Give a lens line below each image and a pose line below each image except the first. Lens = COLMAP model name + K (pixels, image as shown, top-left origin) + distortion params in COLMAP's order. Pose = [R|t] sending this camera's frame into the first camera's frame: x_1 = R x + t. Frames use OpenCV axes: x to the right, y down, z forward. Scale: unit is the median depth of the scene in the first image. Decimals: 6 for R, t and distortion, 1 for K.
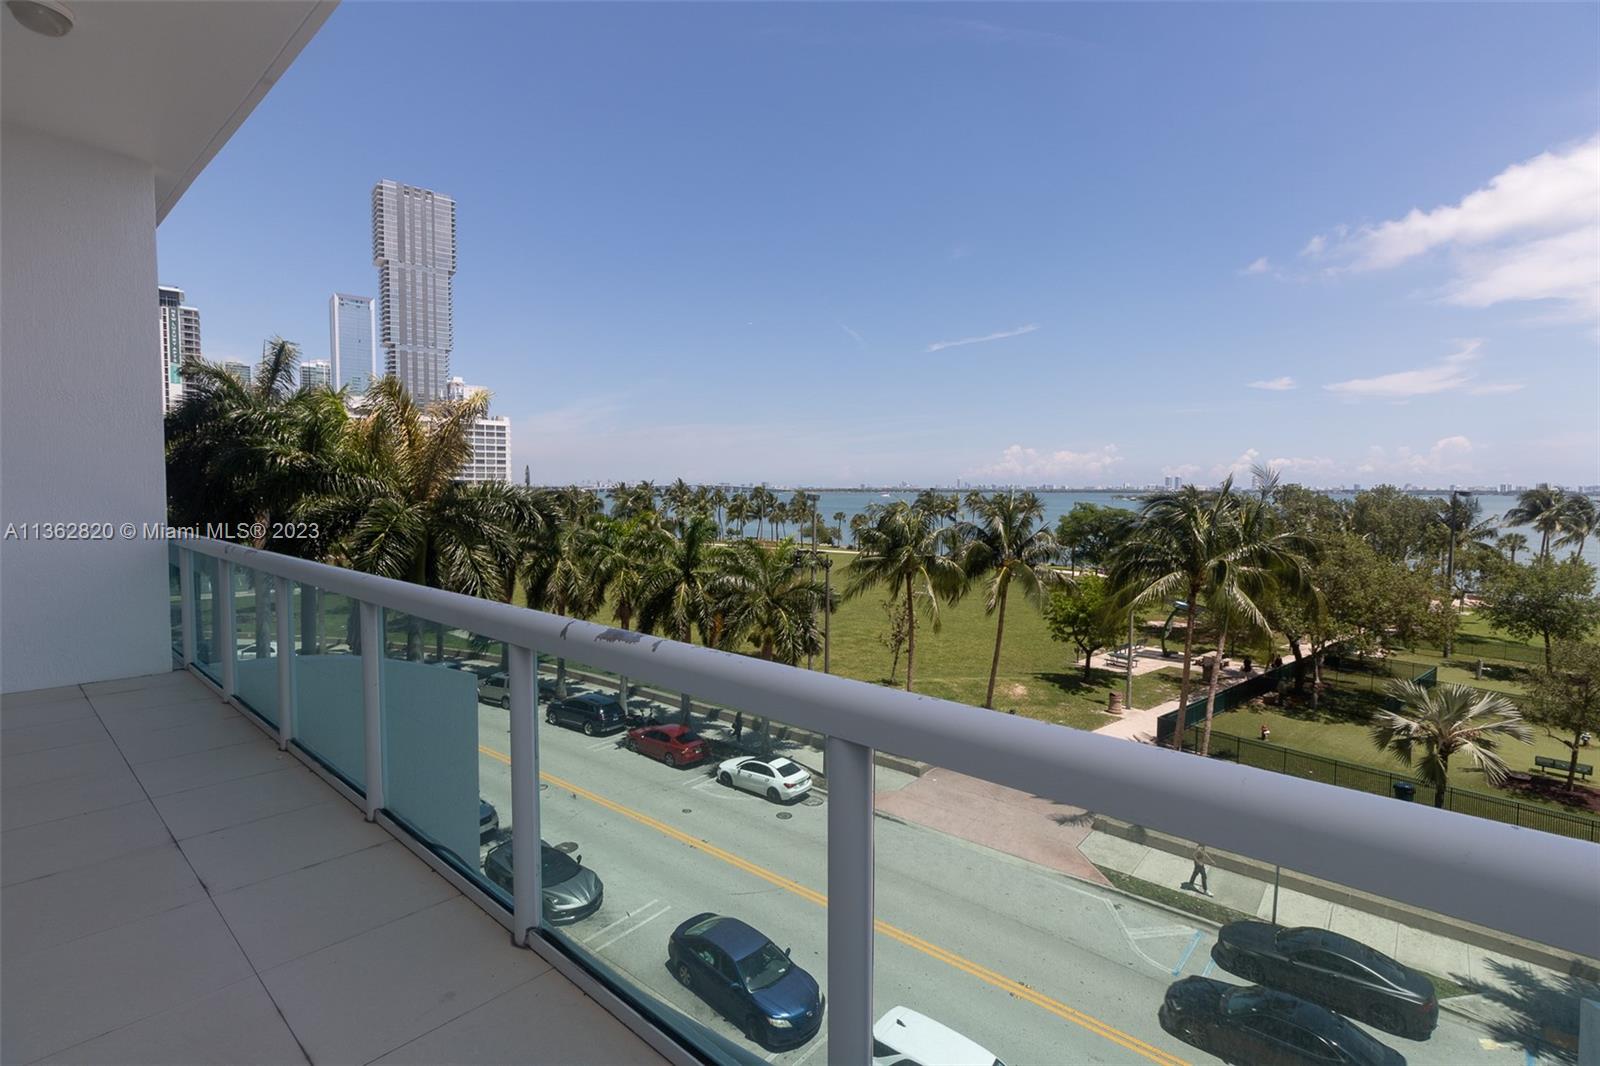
lens RADIAL K [[735.8, 0, 796.4], [0, 735.8, 537.8], [0, 0, 1]] dist [0.002023, 0.000537]
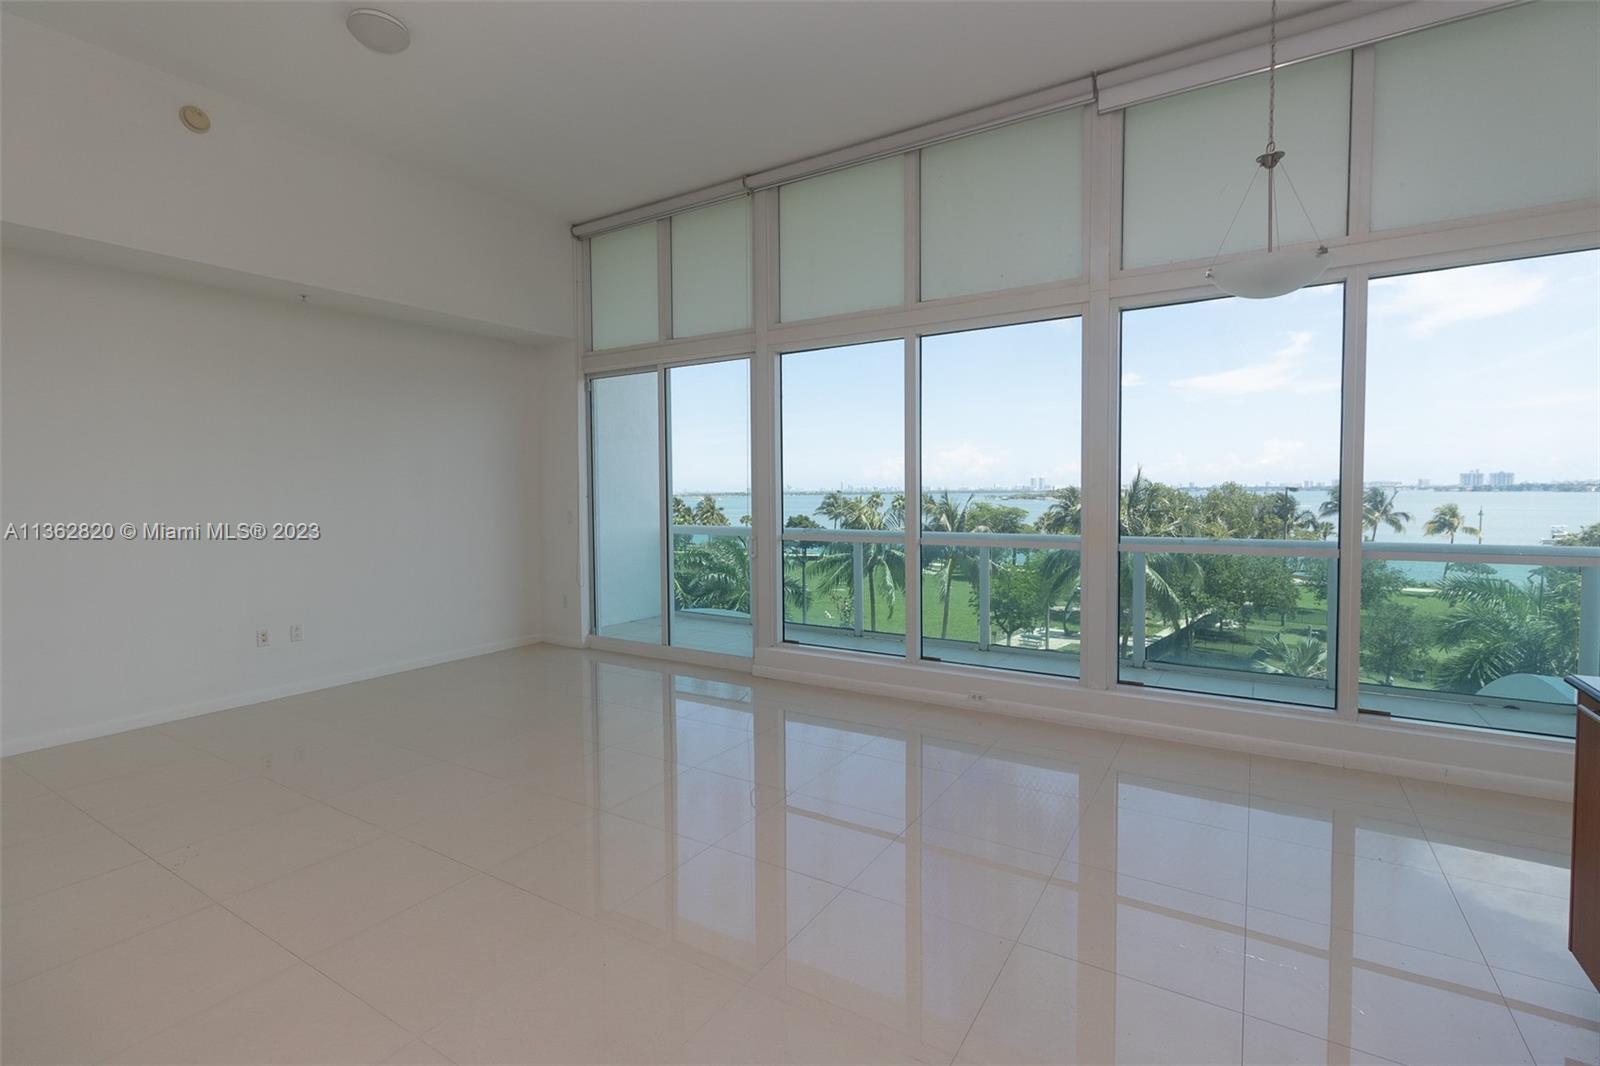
lens RADIAL K [[735.8, 0, 799.3], [0, 735.8, 520.5], [0, 0, 1]] dist [0.002023, 0.000537]
pose [[0.986838, -0.020366, 0.160426, -0.120482], [0.024949, 0.999335, -0.026602, 0.004527], [-0.159777, 0.030254, 0.986689, -0.085936]]
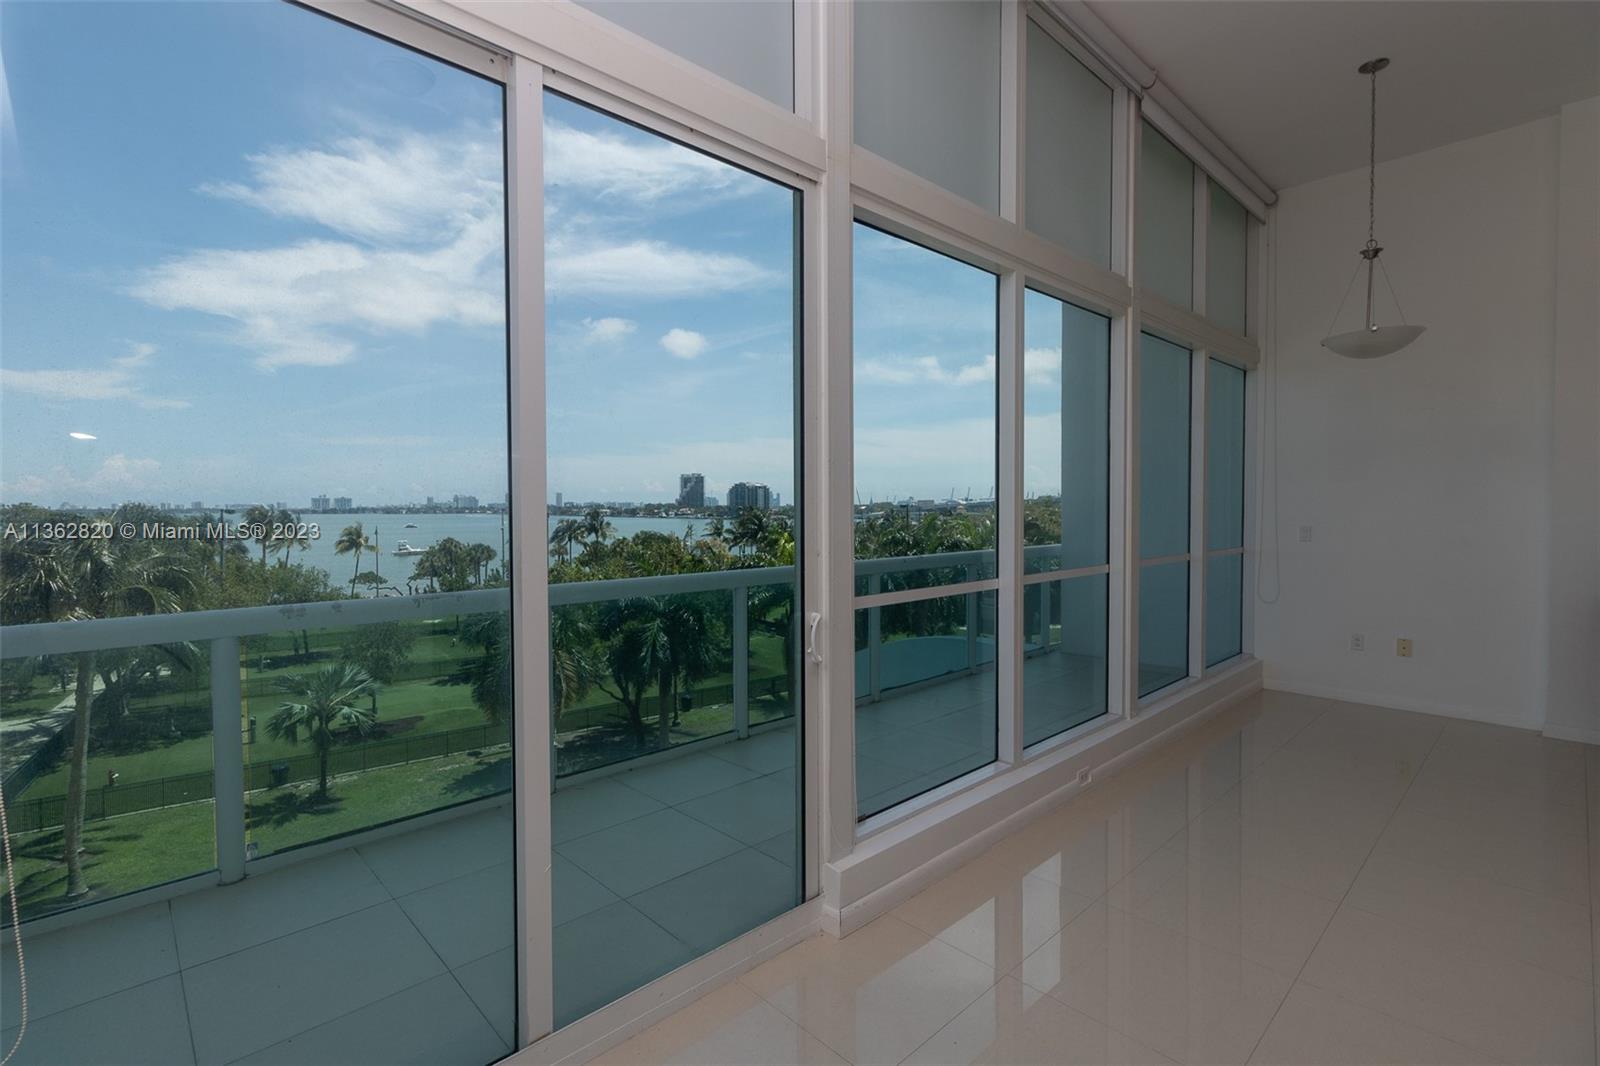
lens RADIAL K [[735.8, 0, 793.4], [0, 735.8, 524.5], [0, 0, 1]] dist [0.002023, 0.000537]
pose [[0.096563, -0.030506, 0.994859, -0.169018], [0.073009, 0.997055, 0.023487, -0.005602], [-0.992646, 0.070366, 0.098506, 0.056713]]
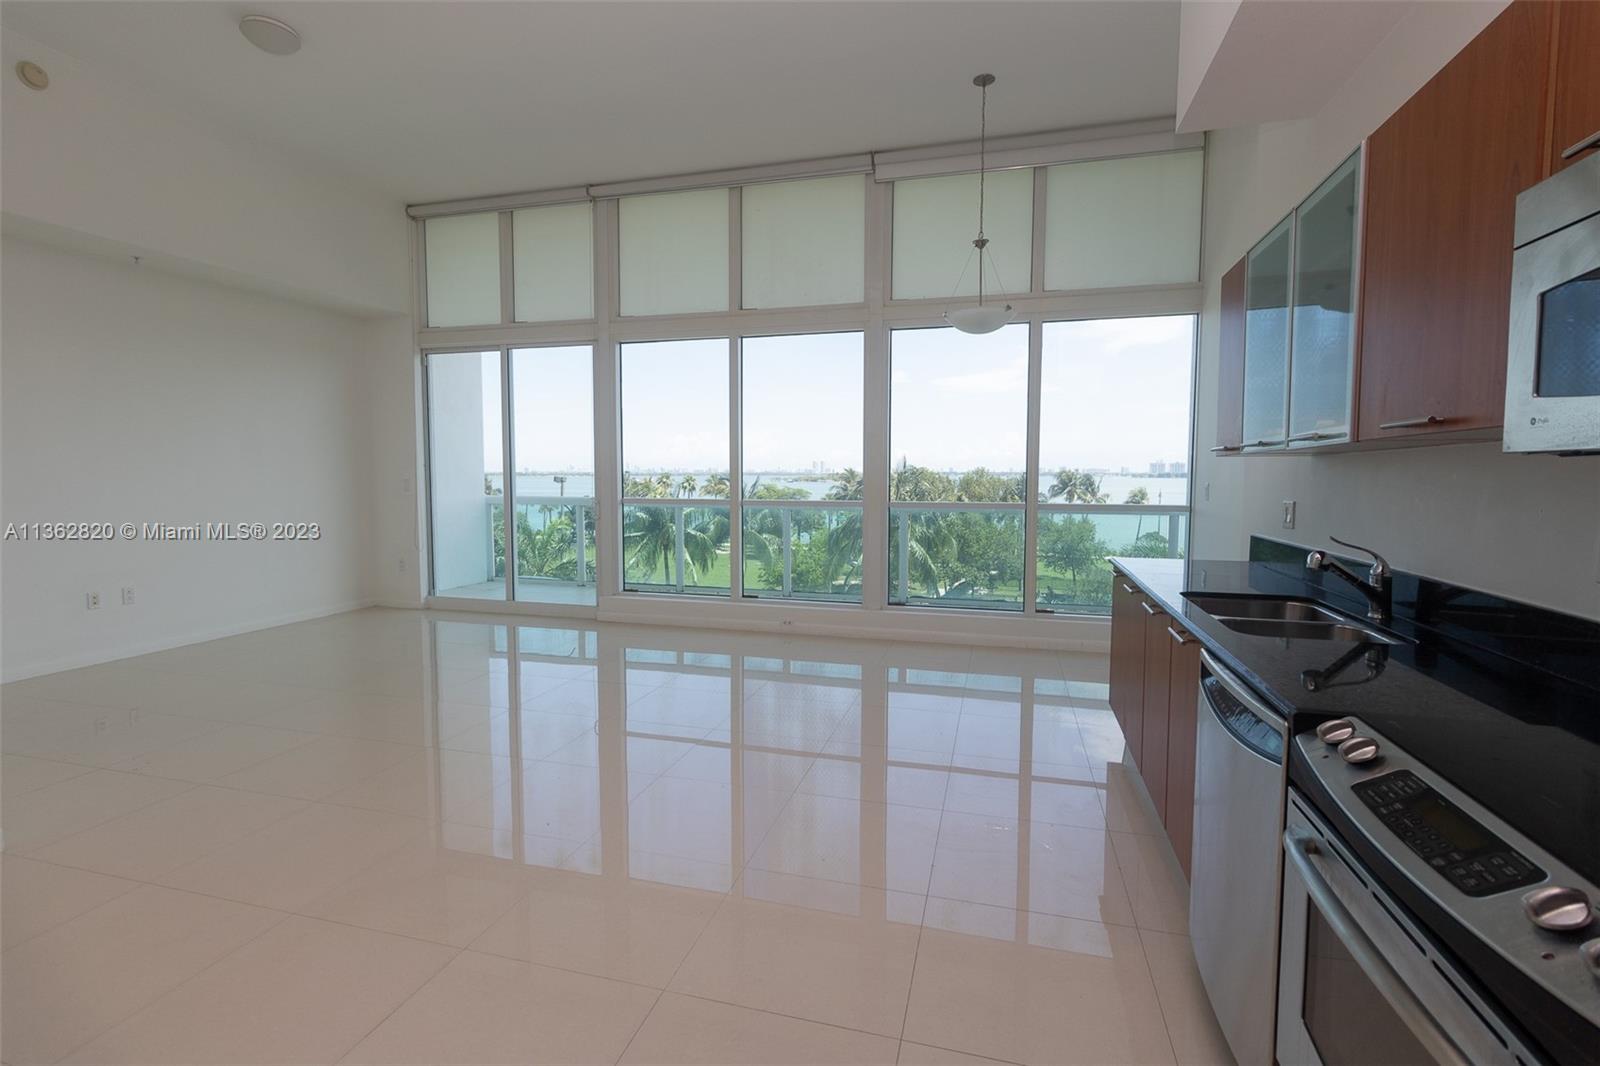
lens RADIAL K [[735.8, 0, 800.6], [0, 735.8, 519.7], [0, 0, 1]] dist [0.002023, 0.000537]
pose [[0.900601, -0.031573, 0.433499, -0.137411], [0.032494, 0.999458, 0.005287, 0.008601], [-0.433431, 0.009325, 0.901138, -0.112666]]
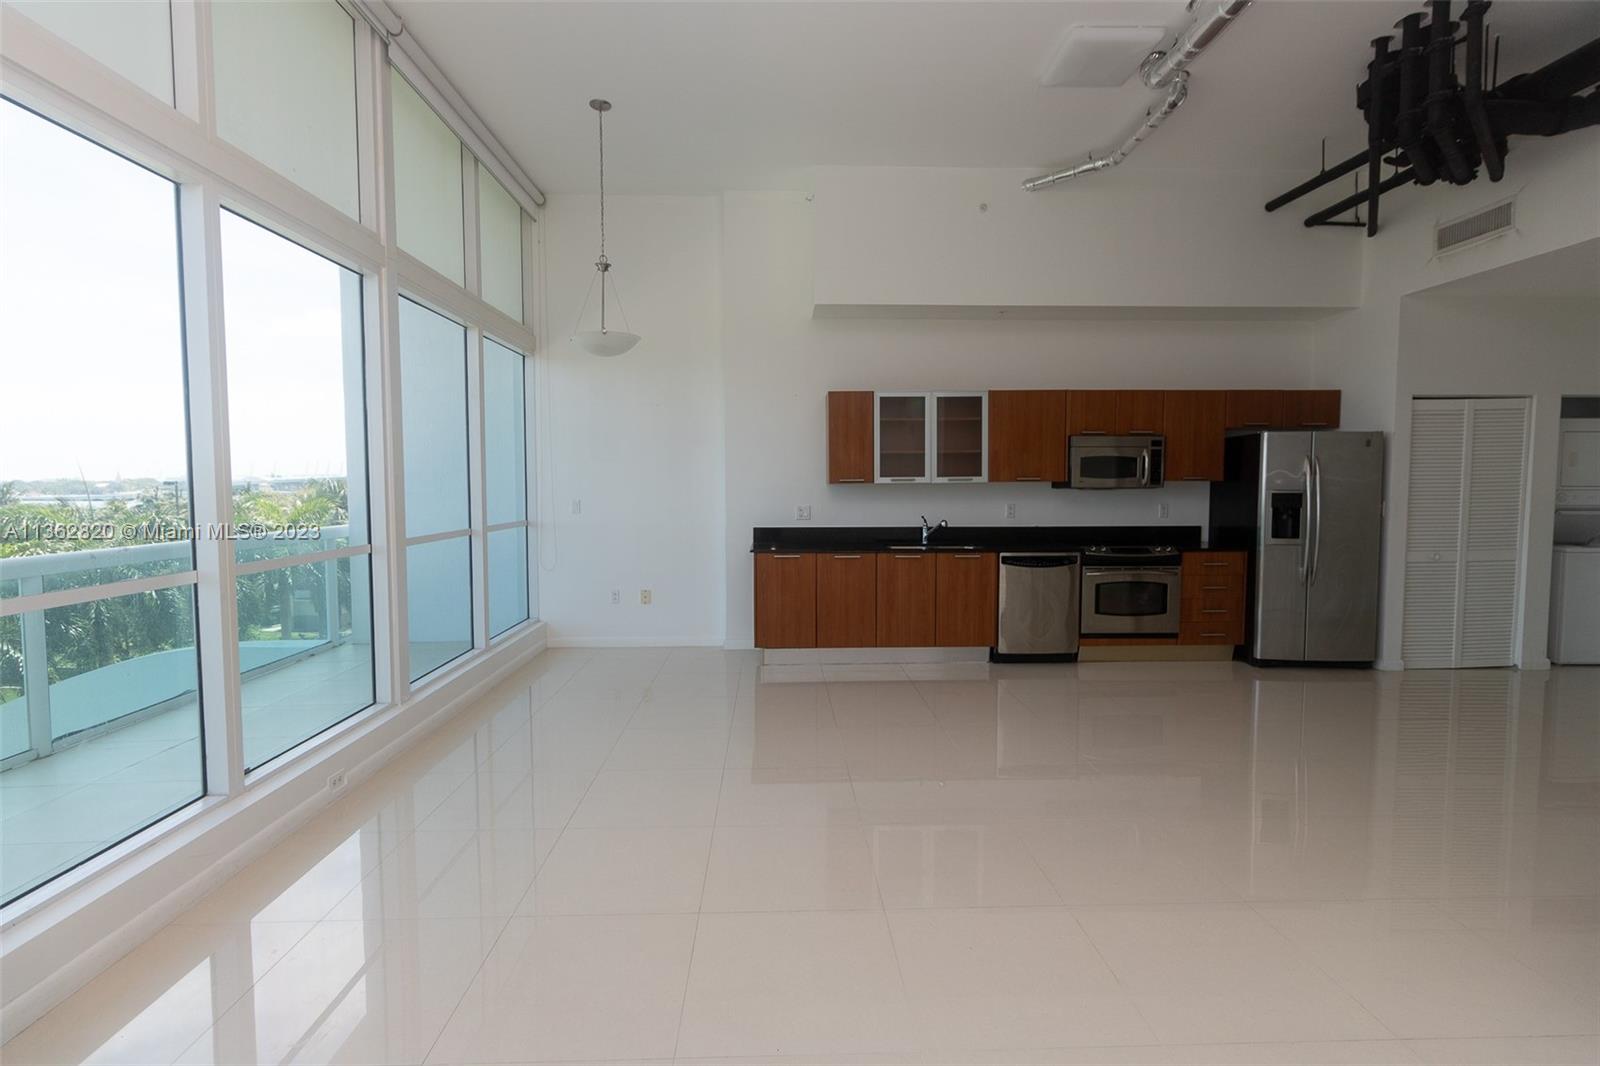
lens RADIAL K [[735.8, 0, 802.7], [0, 735.8, 522.0], [0, 0, 1]] dist [0.002023, 0.000537]
pose [[-0.685688, -0.043655, 0.726585, -0.169741], [0.046688, 0.993507, 0.103752, -0.004432], [-0.726397, 0.105064, -0.679197, 0.046850]]
